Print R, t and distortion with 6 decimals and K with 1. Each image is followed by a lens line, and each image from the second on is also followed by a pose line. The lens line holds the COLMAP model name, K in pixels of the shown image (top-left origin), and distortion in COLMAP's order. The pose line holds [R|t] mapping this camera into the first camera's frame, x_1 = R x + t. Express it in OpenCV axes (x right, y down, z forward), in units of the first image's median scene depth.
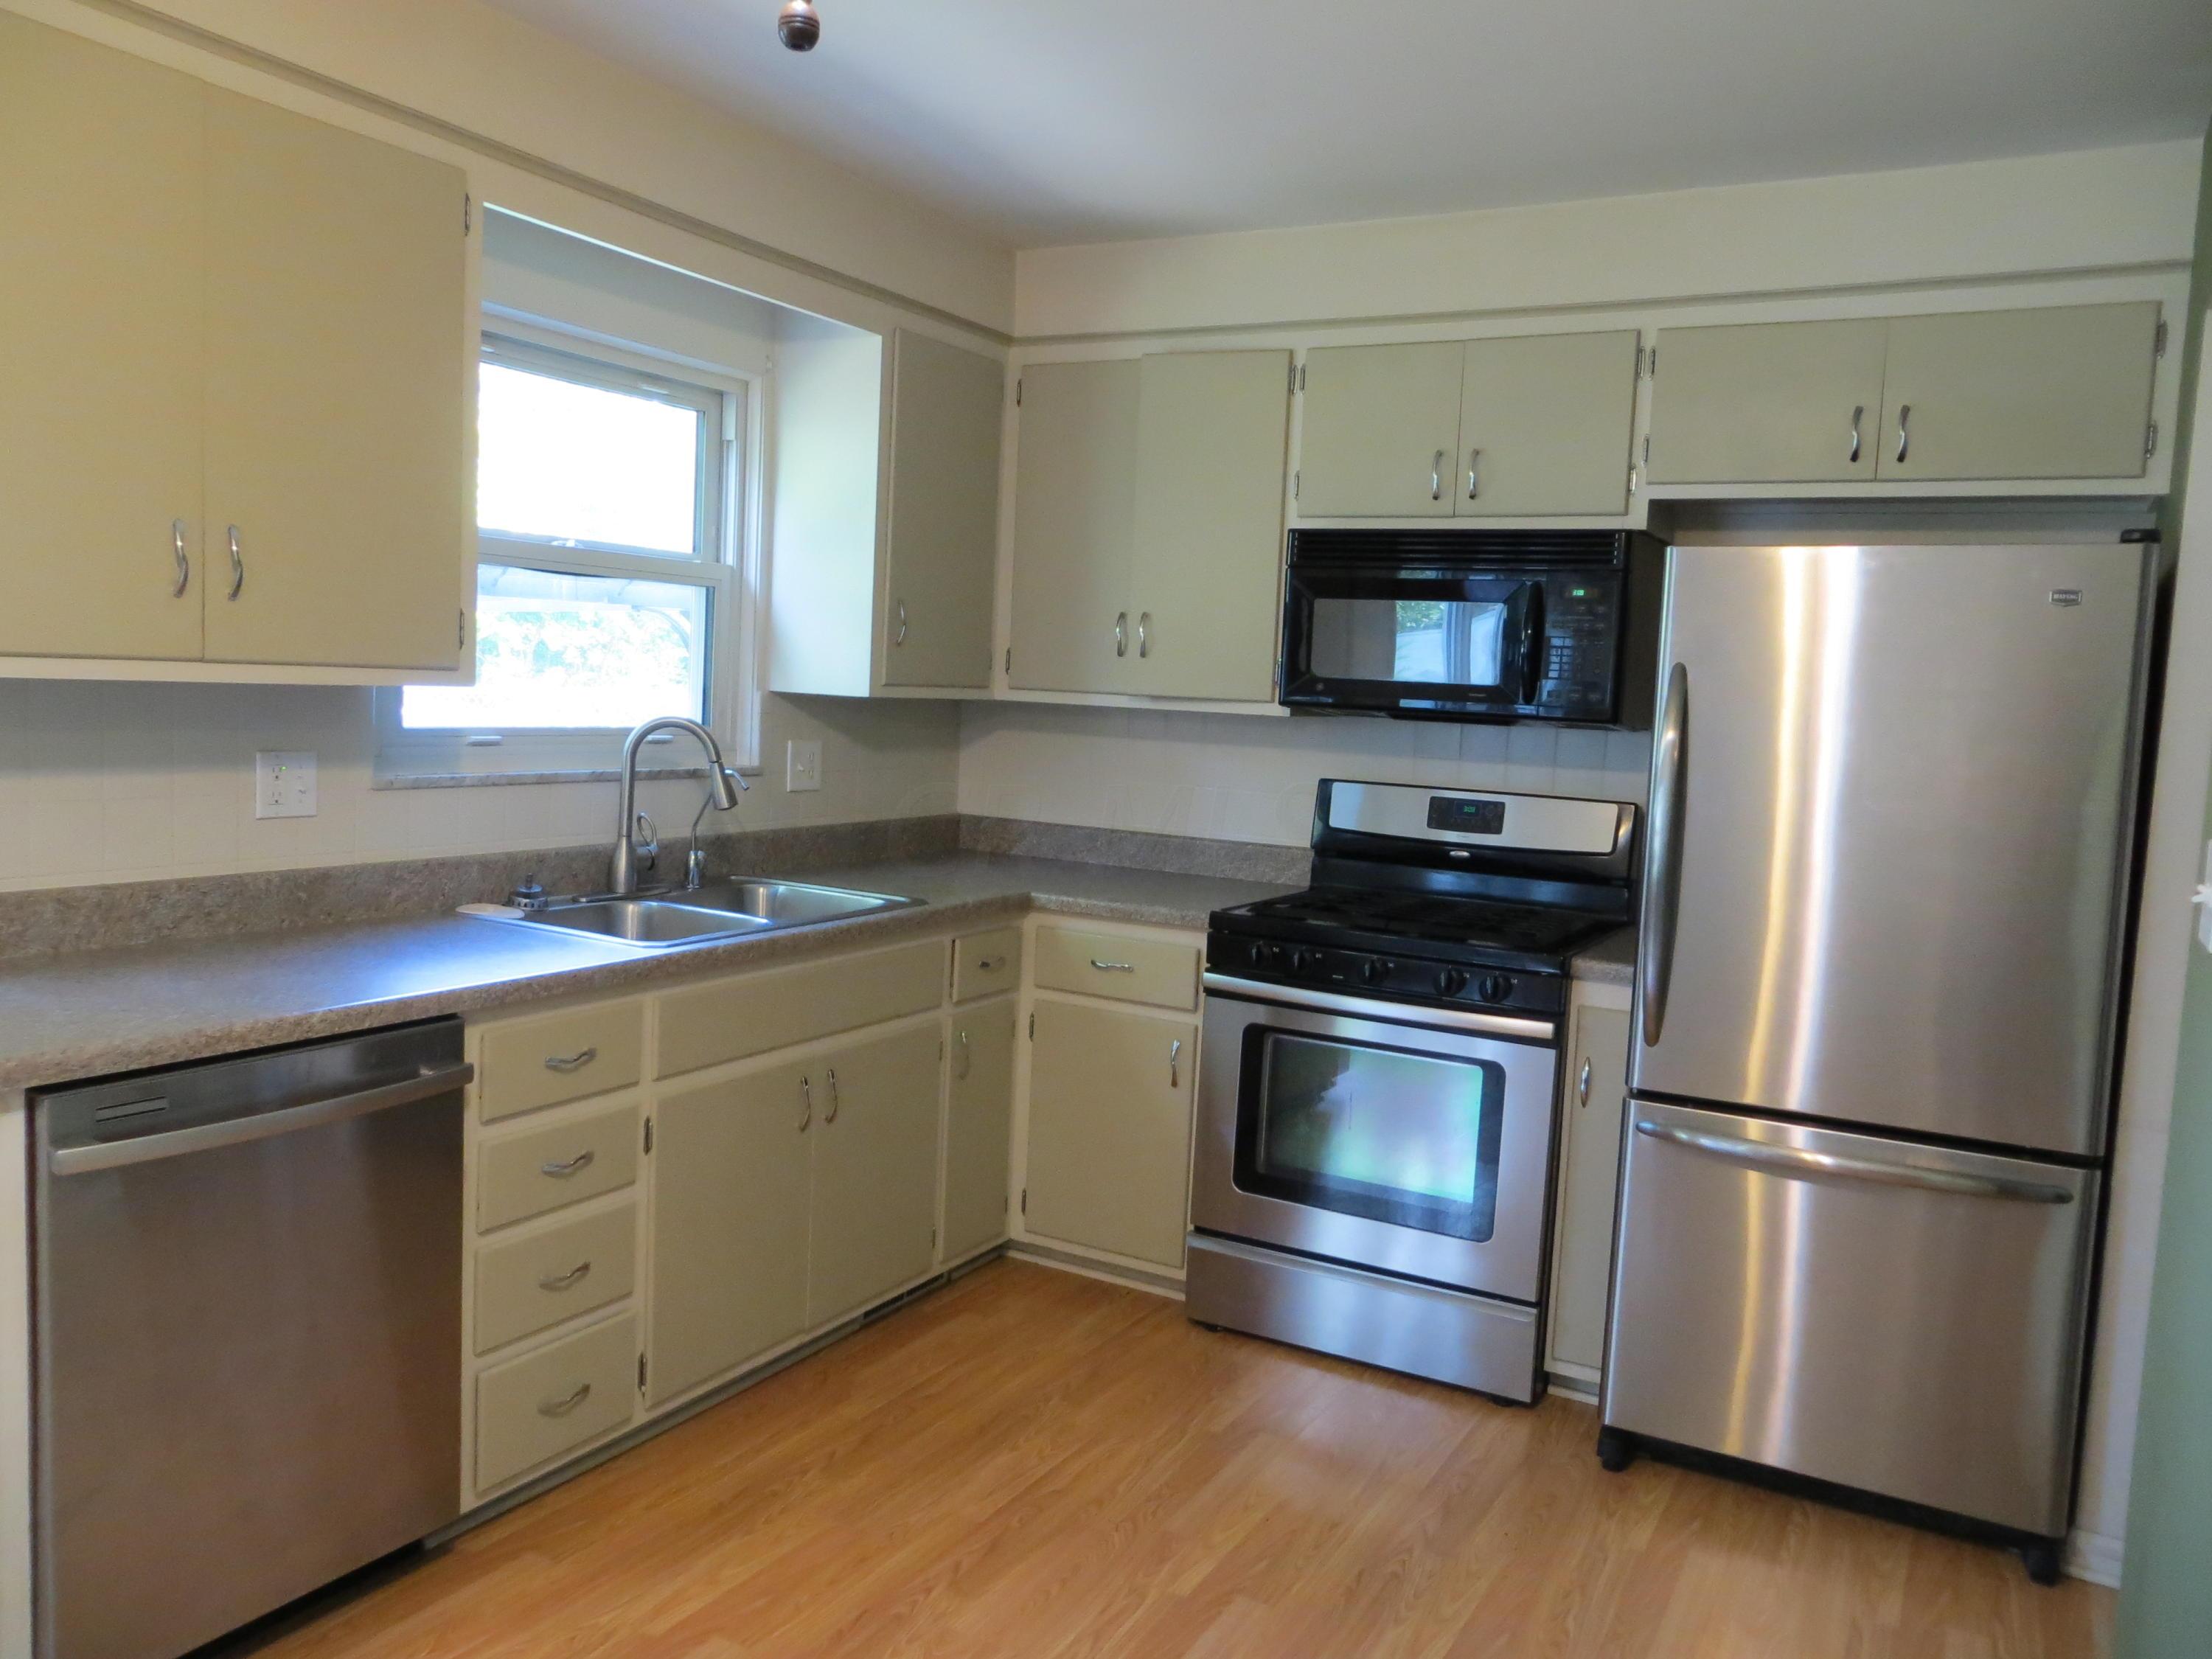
lens RADIAL K [[1670.8, 0, 1096.9], [0, 1670.8, 825.3], [0, 0, 1]] dist [-0.011600, -0.001423]
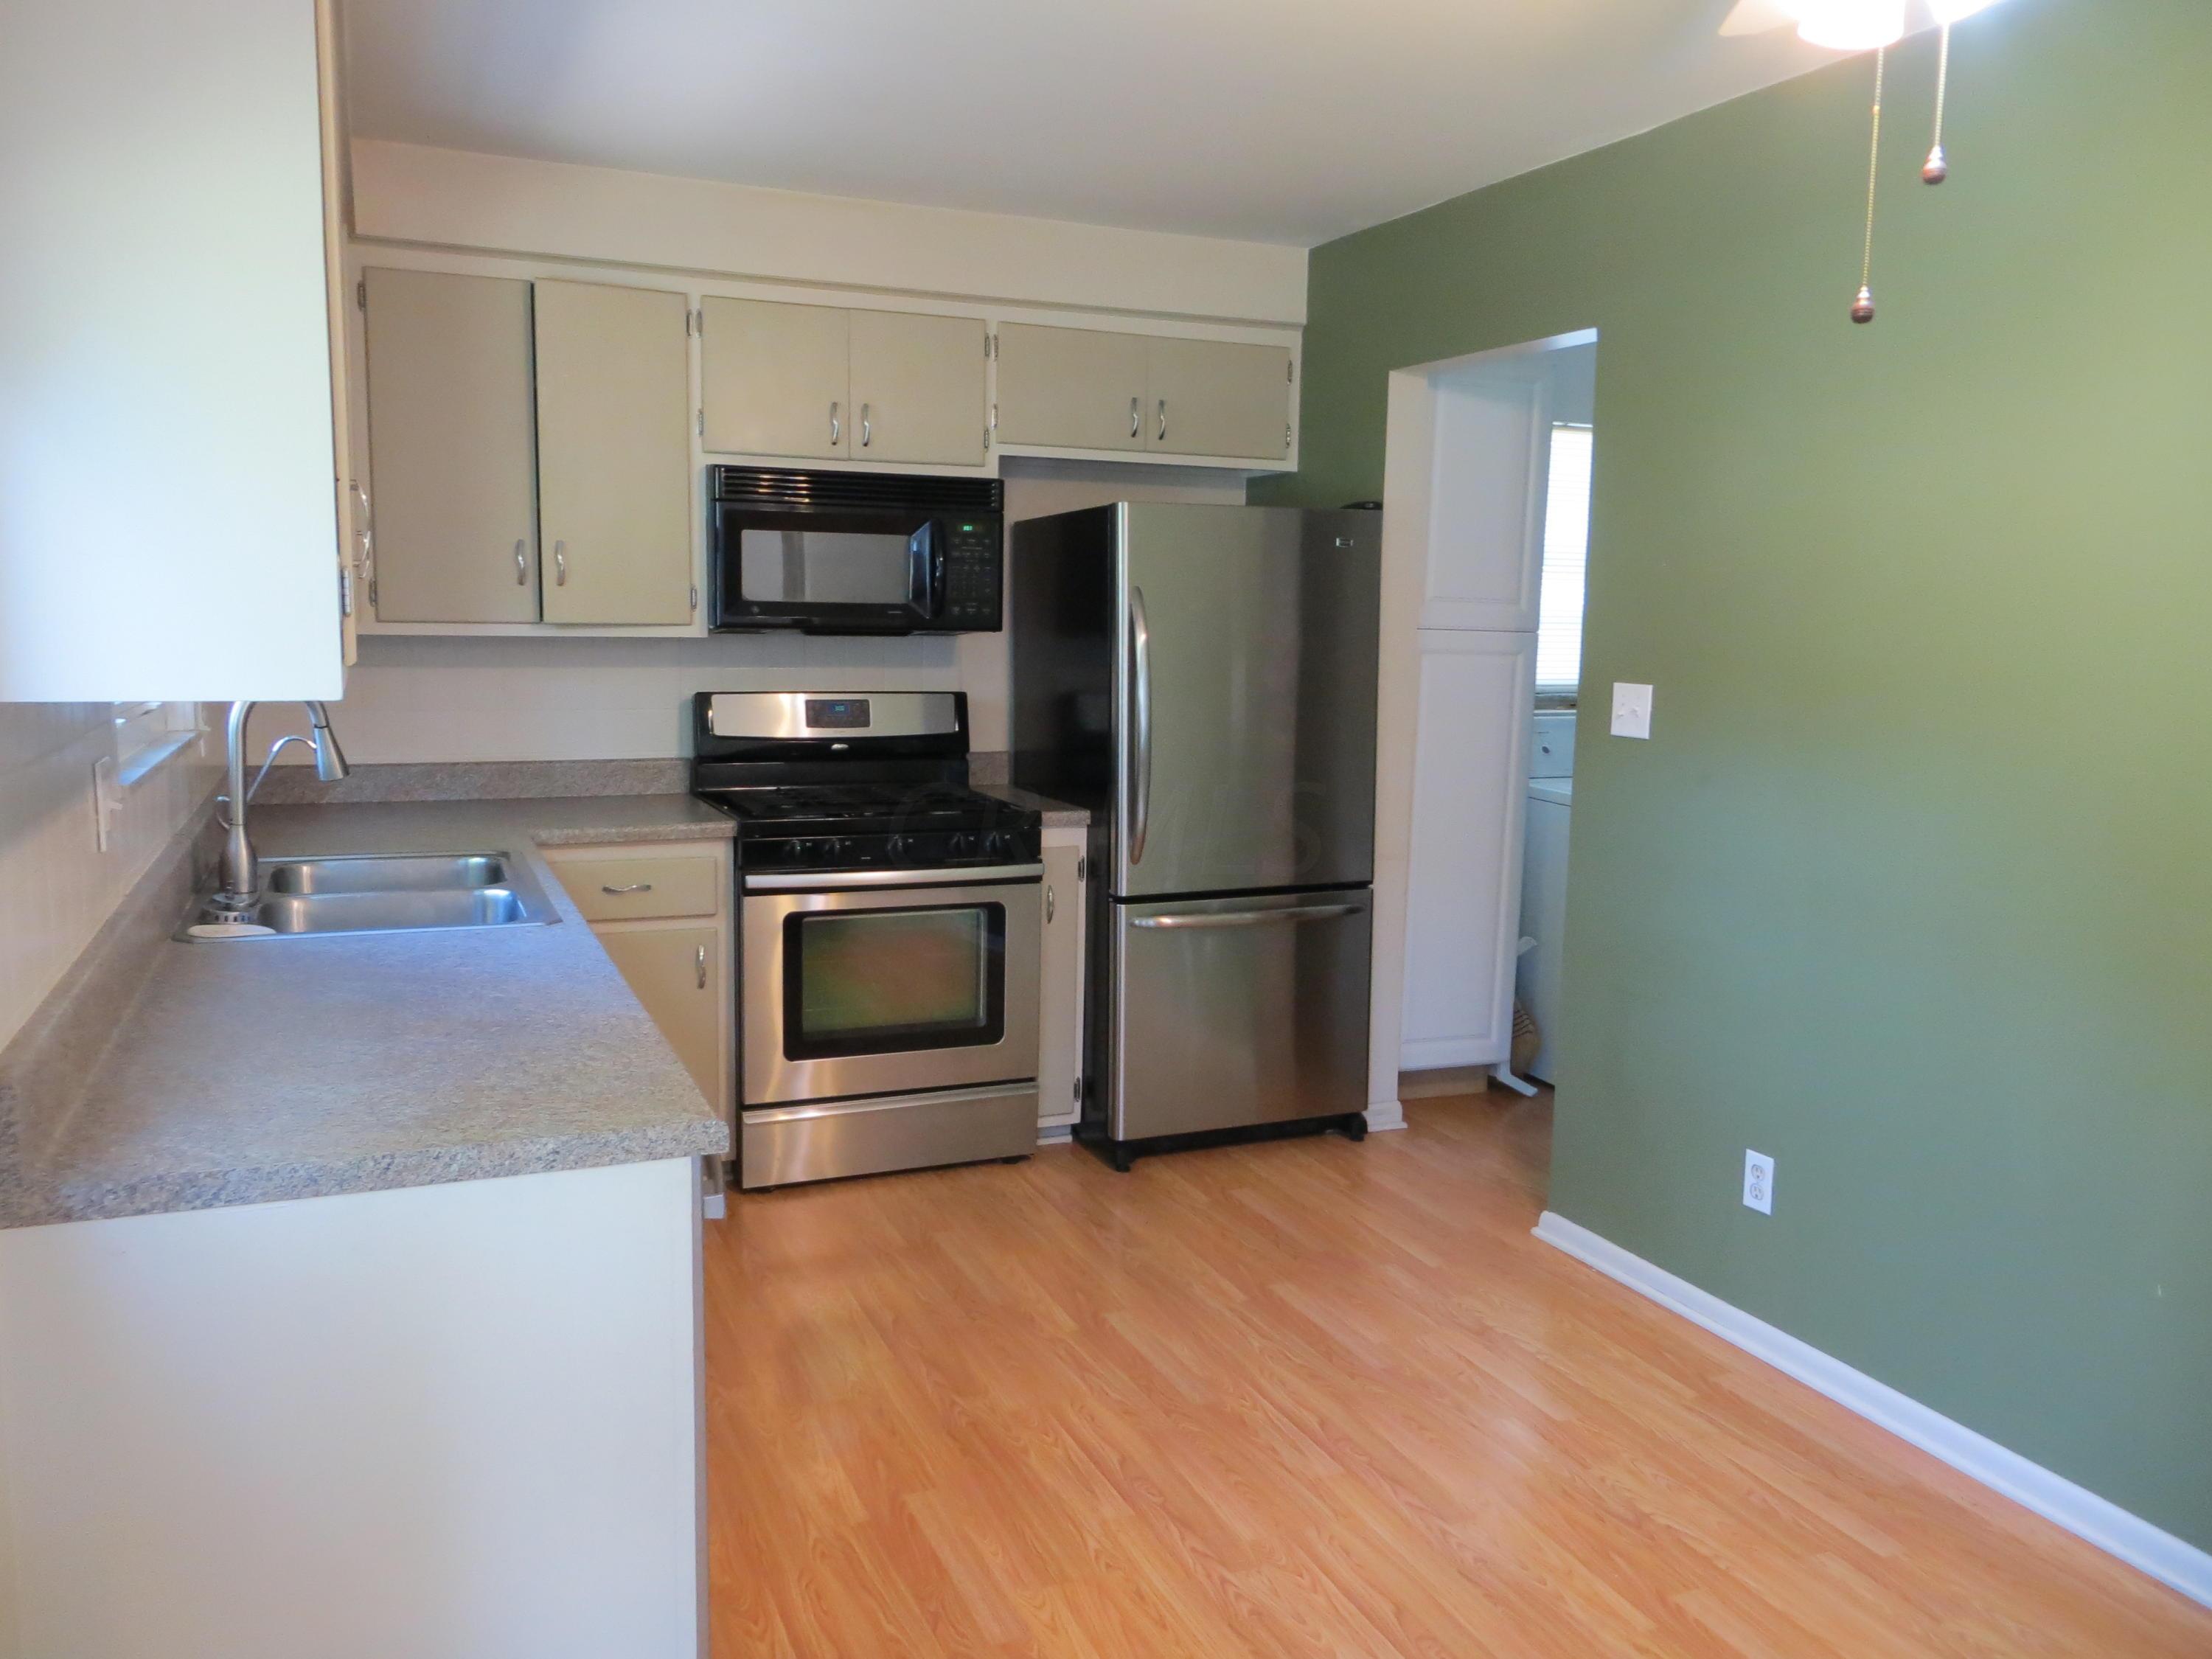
lens RADIAL K [[1670.8, 0, 1102.4], [0, 1670.8, 822.1], [0, 0, 1]] dist [-0.011600, -0.001423]
pose [[0.601200, -0.137502, 0.787179, -0.674028], [0.080027, 0.990492, 0.111896, -0.052466], [-0.795081, -0.004277, 0.606488, 0.151380]]
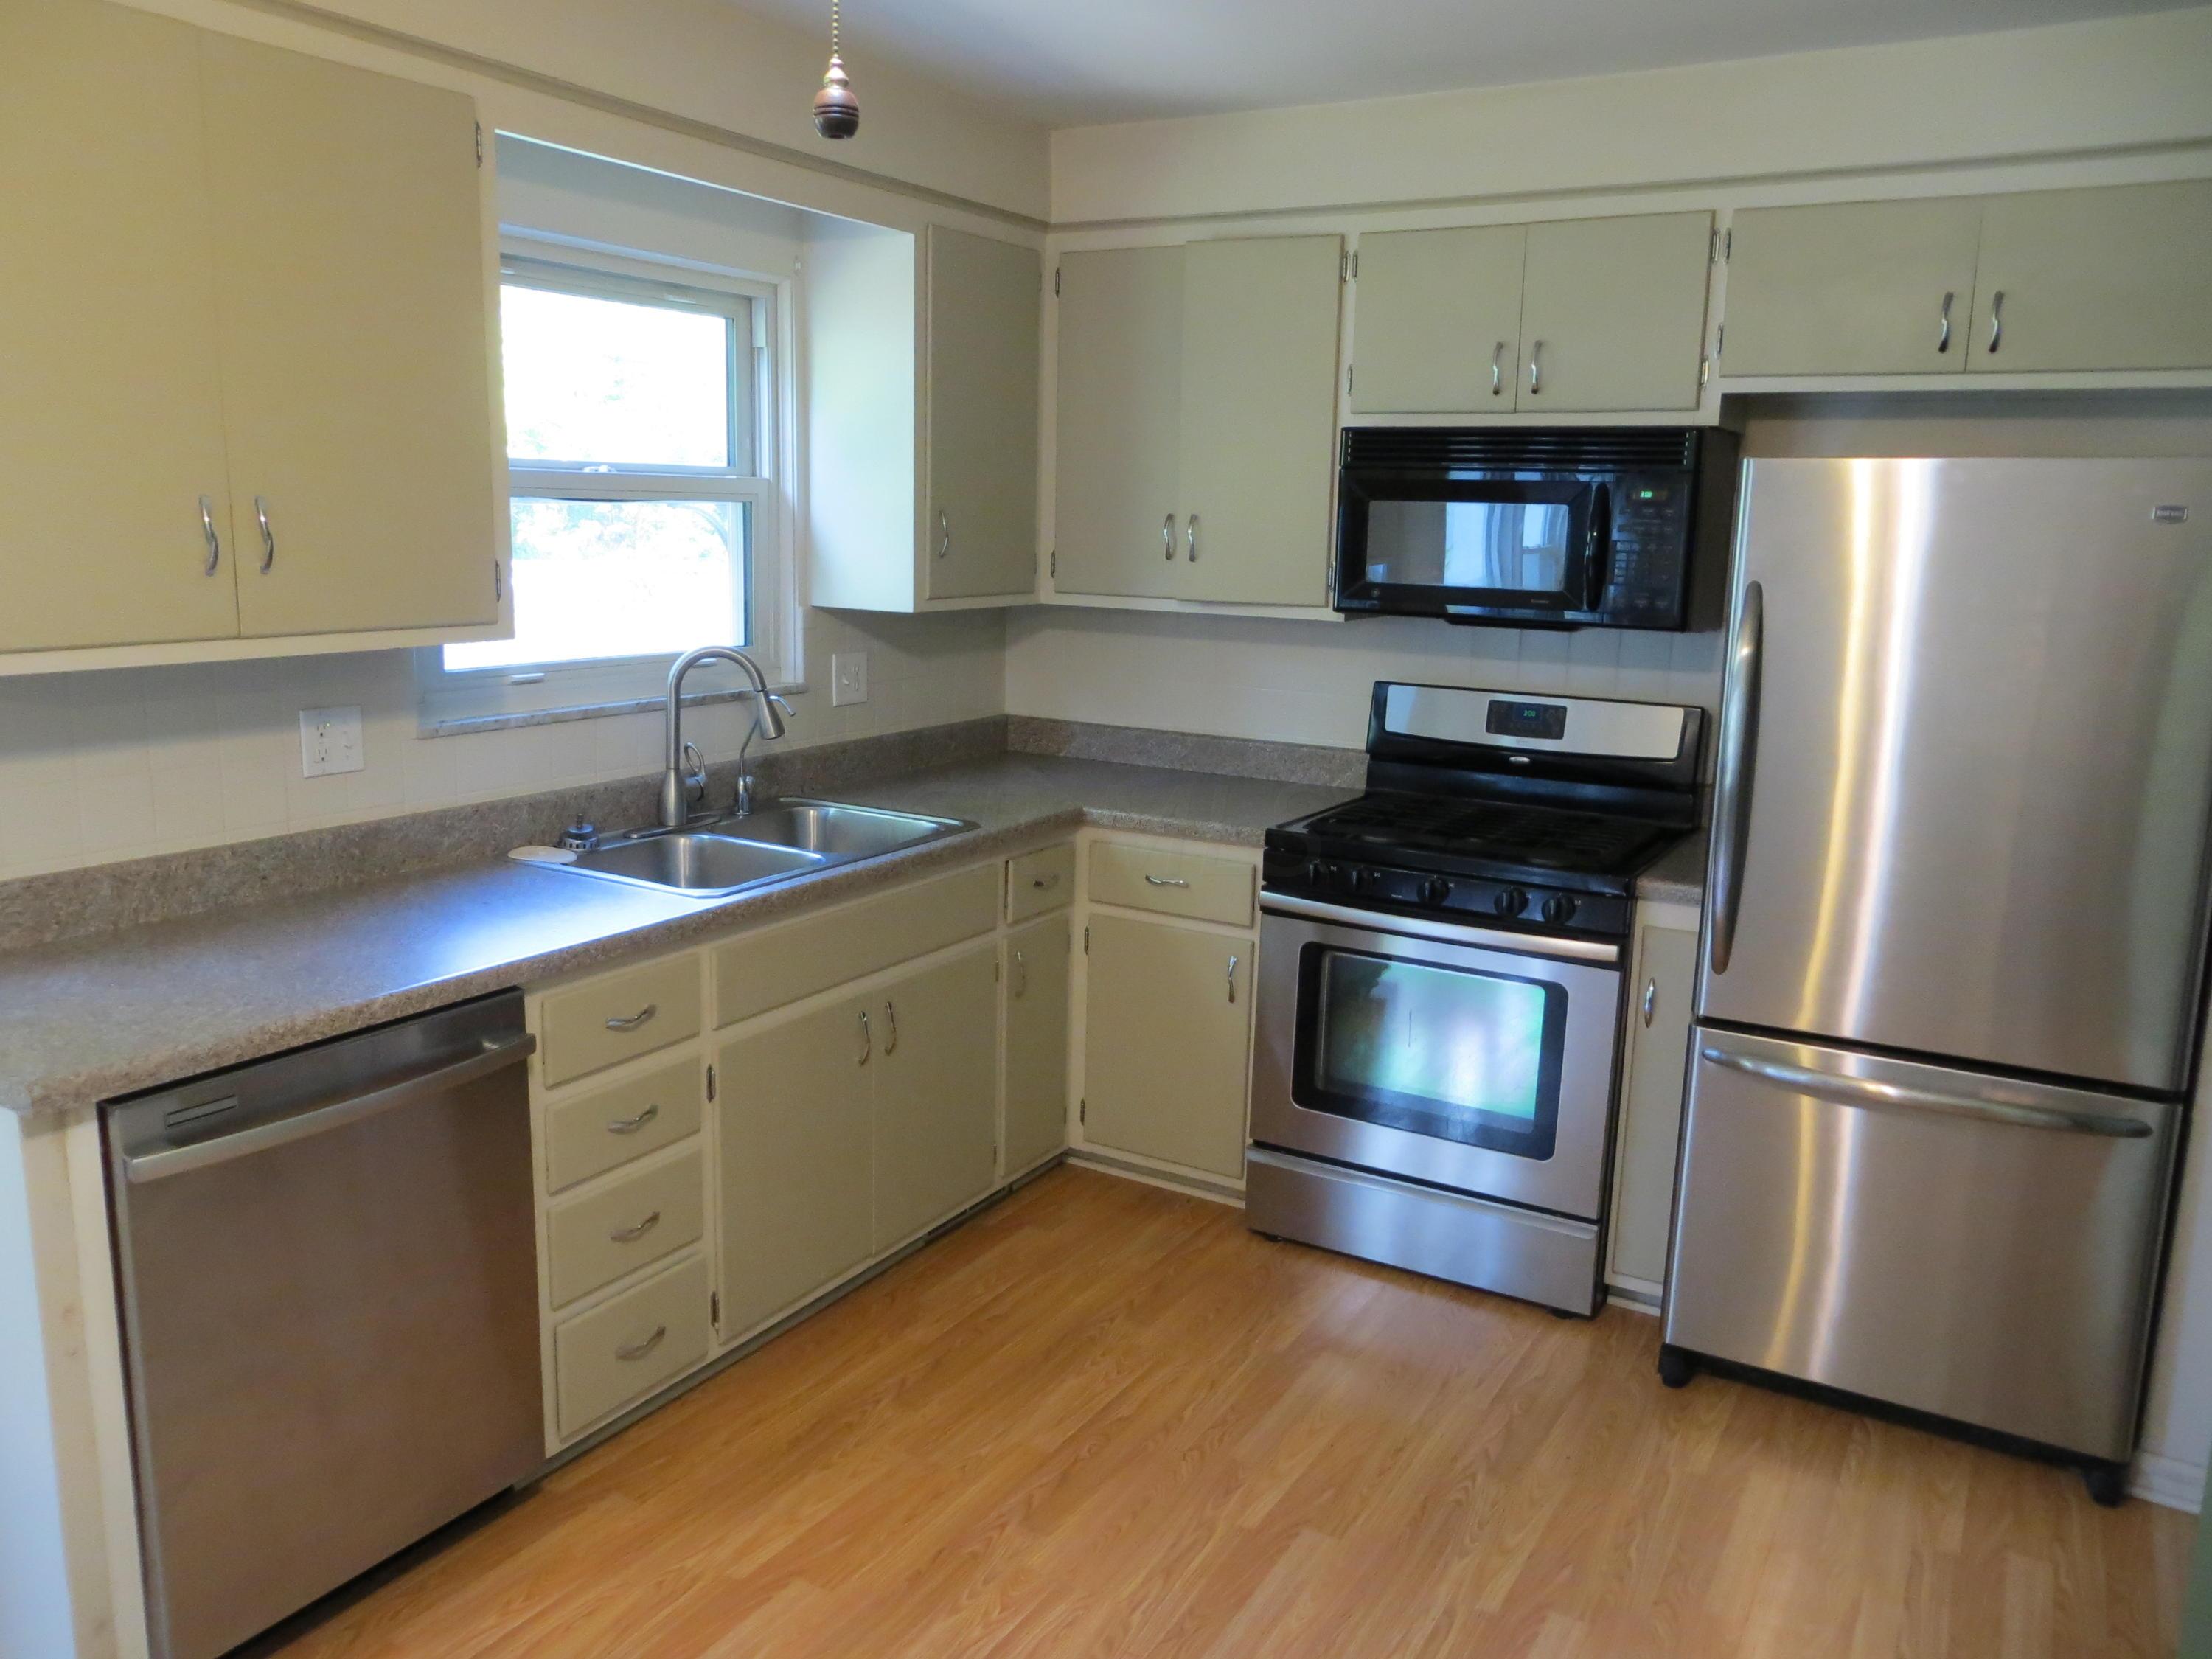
lens RADIAL K [[1670.8, 0, 1093.1], [0, 1670.8, 825.6], [0, 0, 1]] dist [-0.011600, -0.001423]
pose [[0.999381, -0.019483, -0.029289, -0.005070], [0.022346, 0.994654, 0.100818, -0.053775], [0.027168, -0.101410, 0.994474, 0.018043]]
